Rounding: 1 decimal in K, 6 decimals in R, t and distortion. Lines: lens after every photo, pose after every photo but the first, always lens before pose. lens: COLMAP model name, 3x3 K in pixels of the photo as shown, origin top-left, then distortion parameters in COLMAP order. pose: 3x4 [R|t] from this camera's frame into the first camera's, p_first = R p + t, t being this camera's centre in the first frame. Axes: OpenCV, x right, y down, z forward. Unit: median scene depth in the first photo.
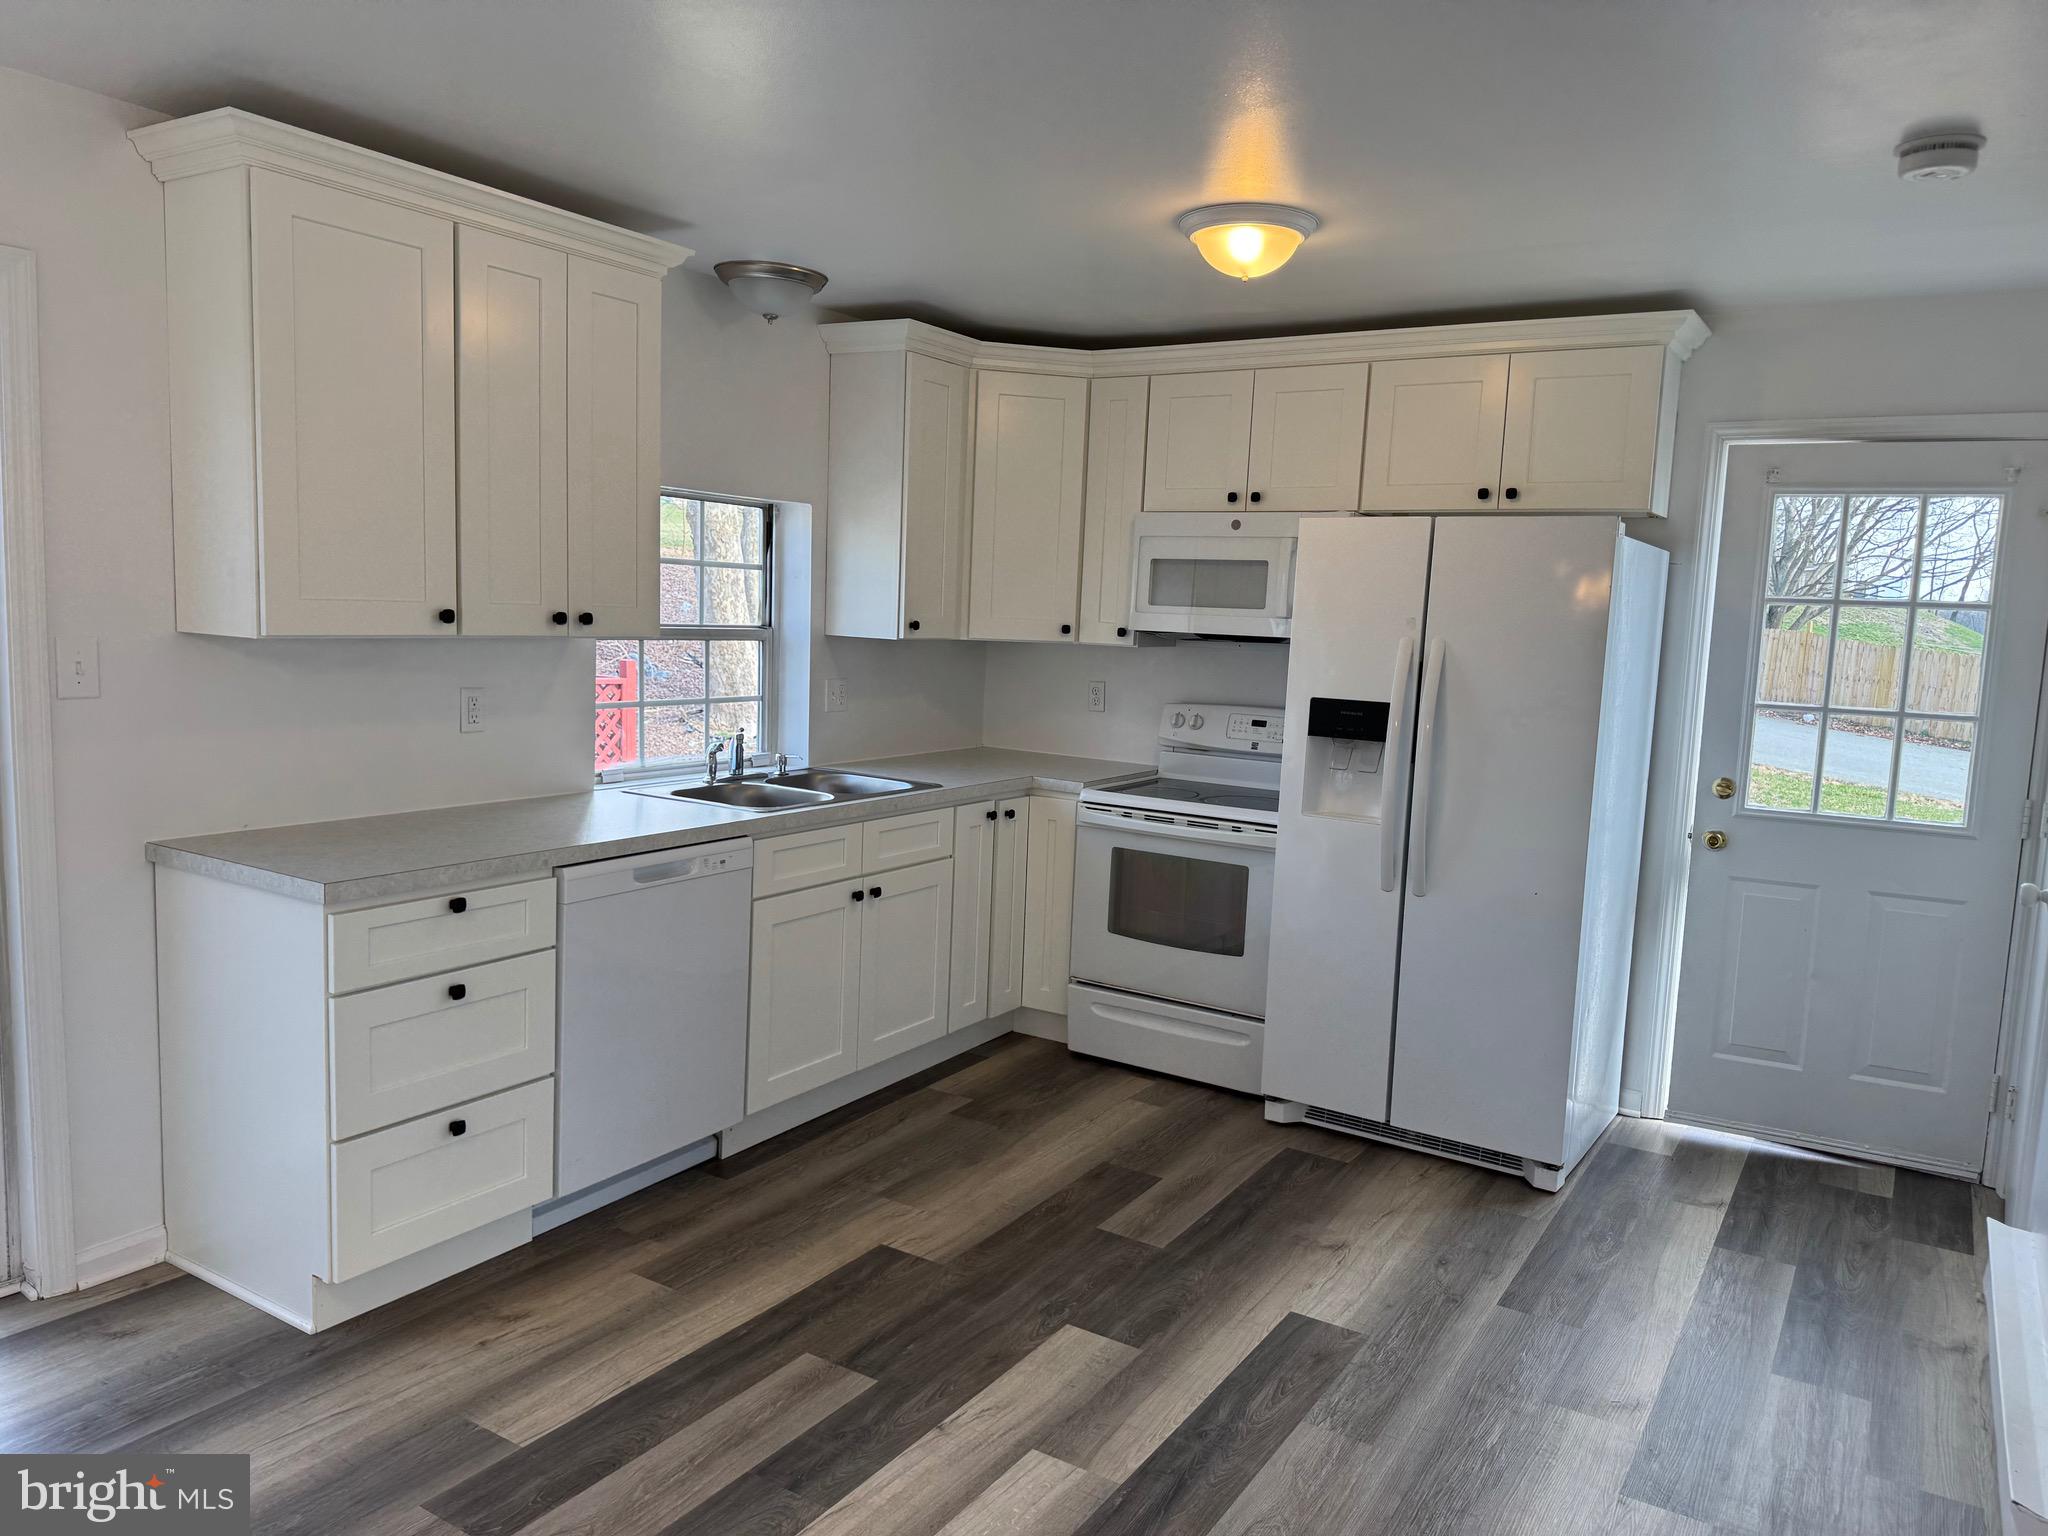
lens RADIAL K [[1240.1, 0, 1107.0], [0, 1240.1, 777.1], [0, 0, 1]] dist [0.003942, 0.000294]
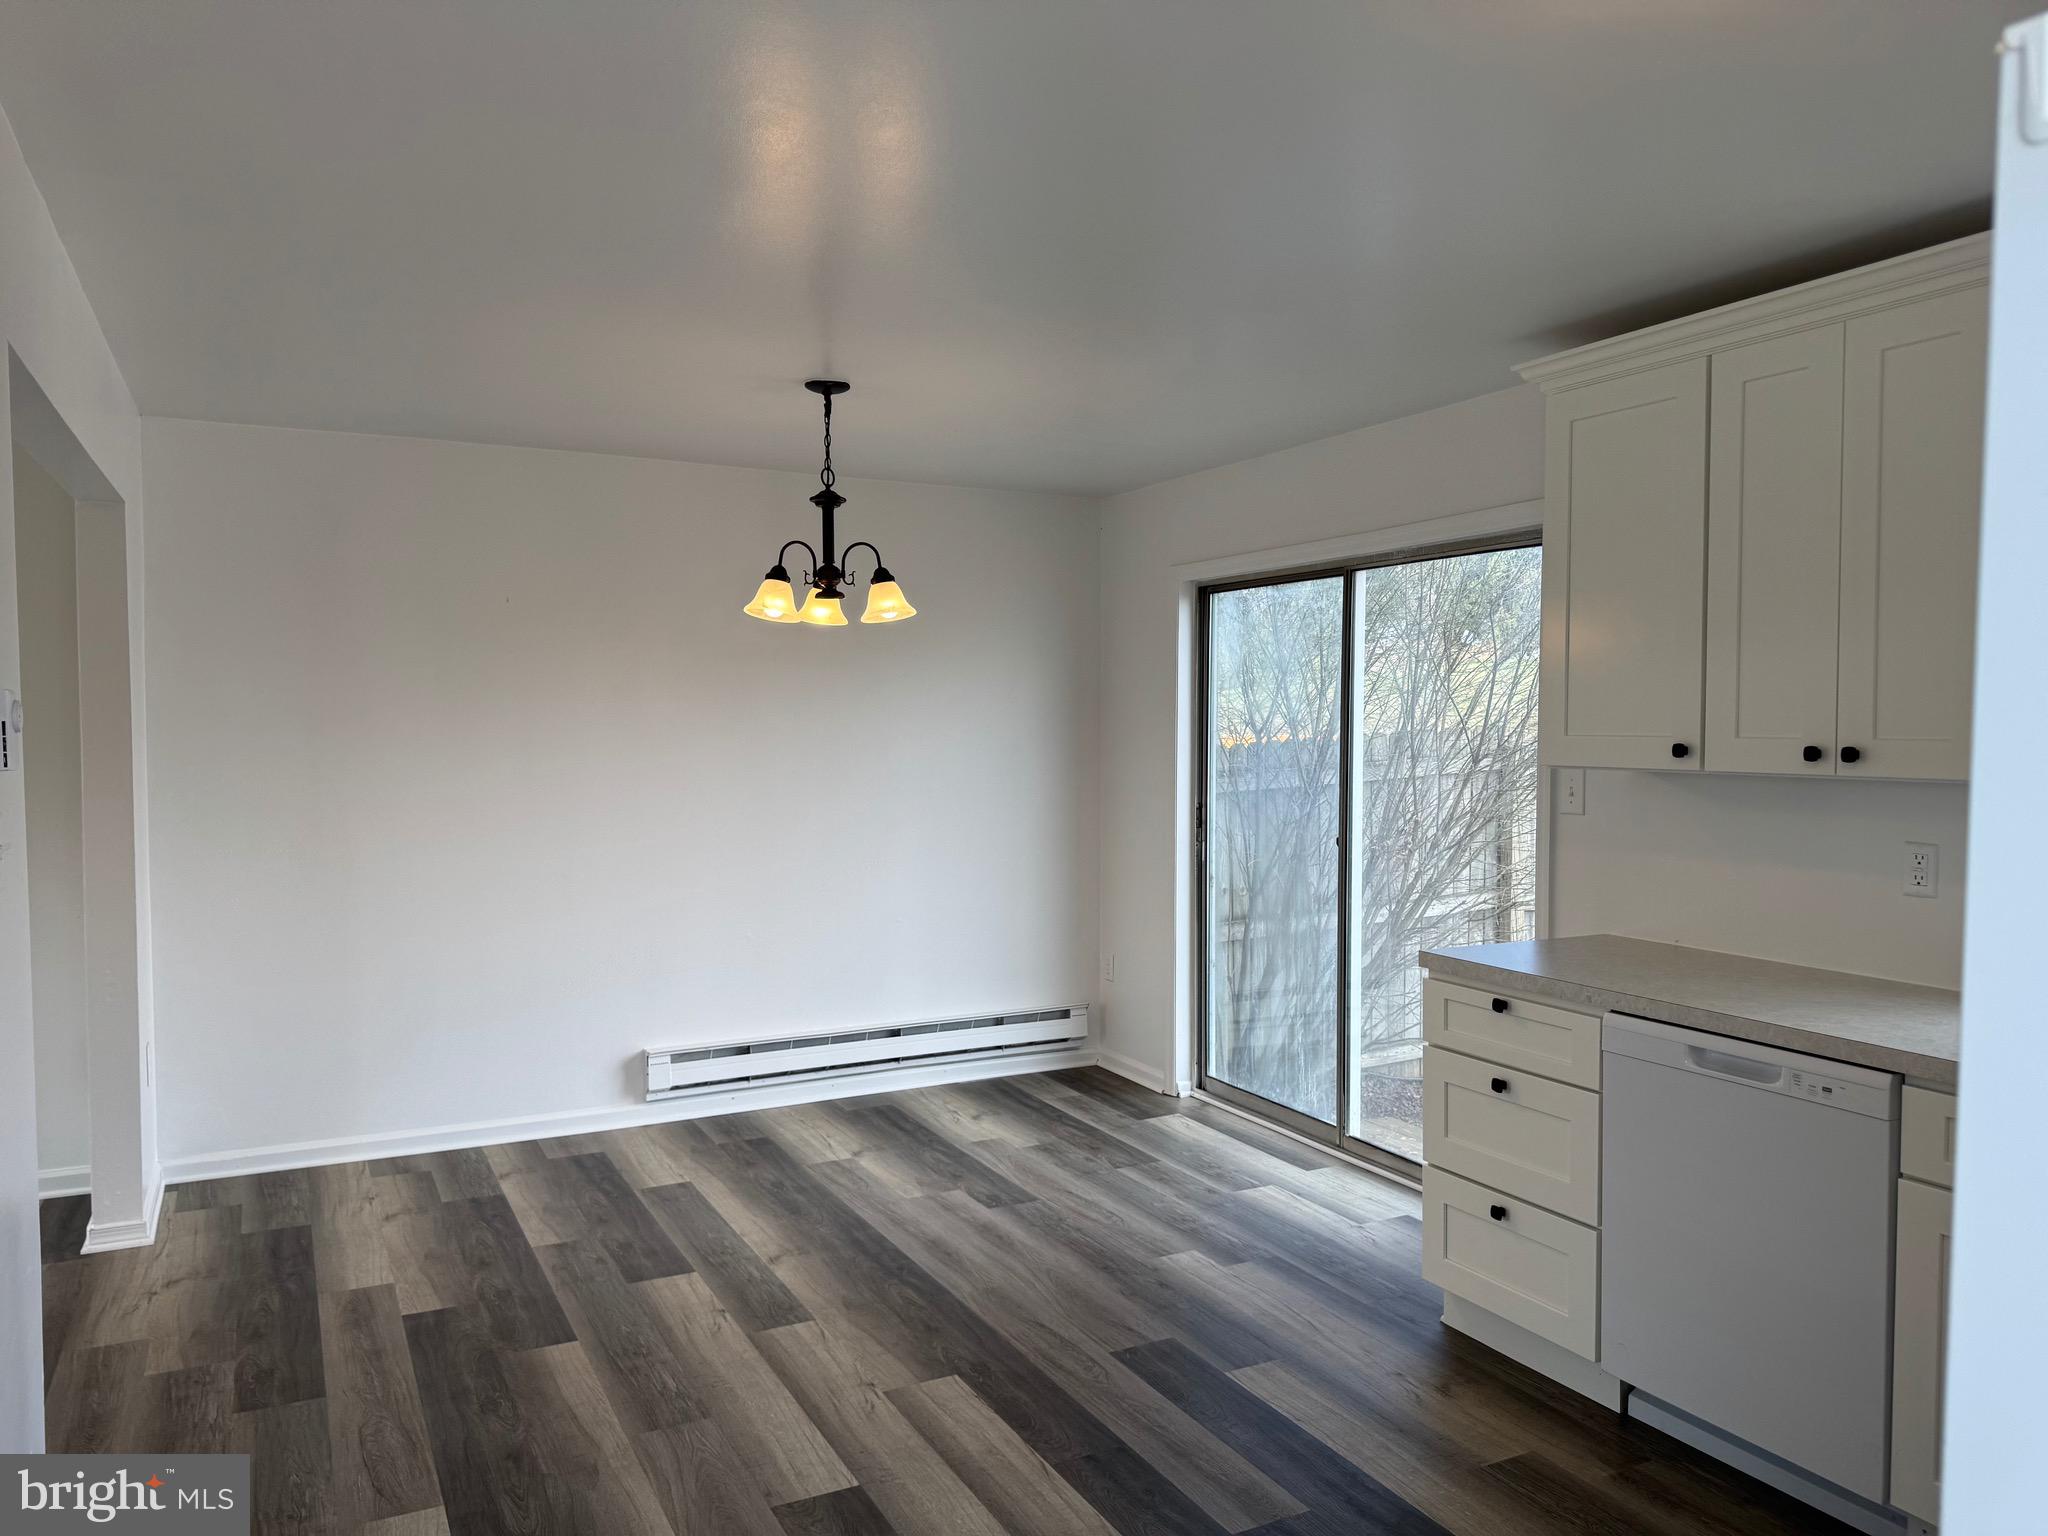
lens RADIAL K [[1413.6, 0, 1024.0], [0, 1413.6, 768.0], [0, 0, 1]] dist [-0.002014, 0.000066]
pose [[-0.472763, -0.010752, -0.881124, 0.816242], [-0.136968, 0.988669, 0.061425, -0.129734], [0.870480, 0.149725, -0.468879, 1.236197]]
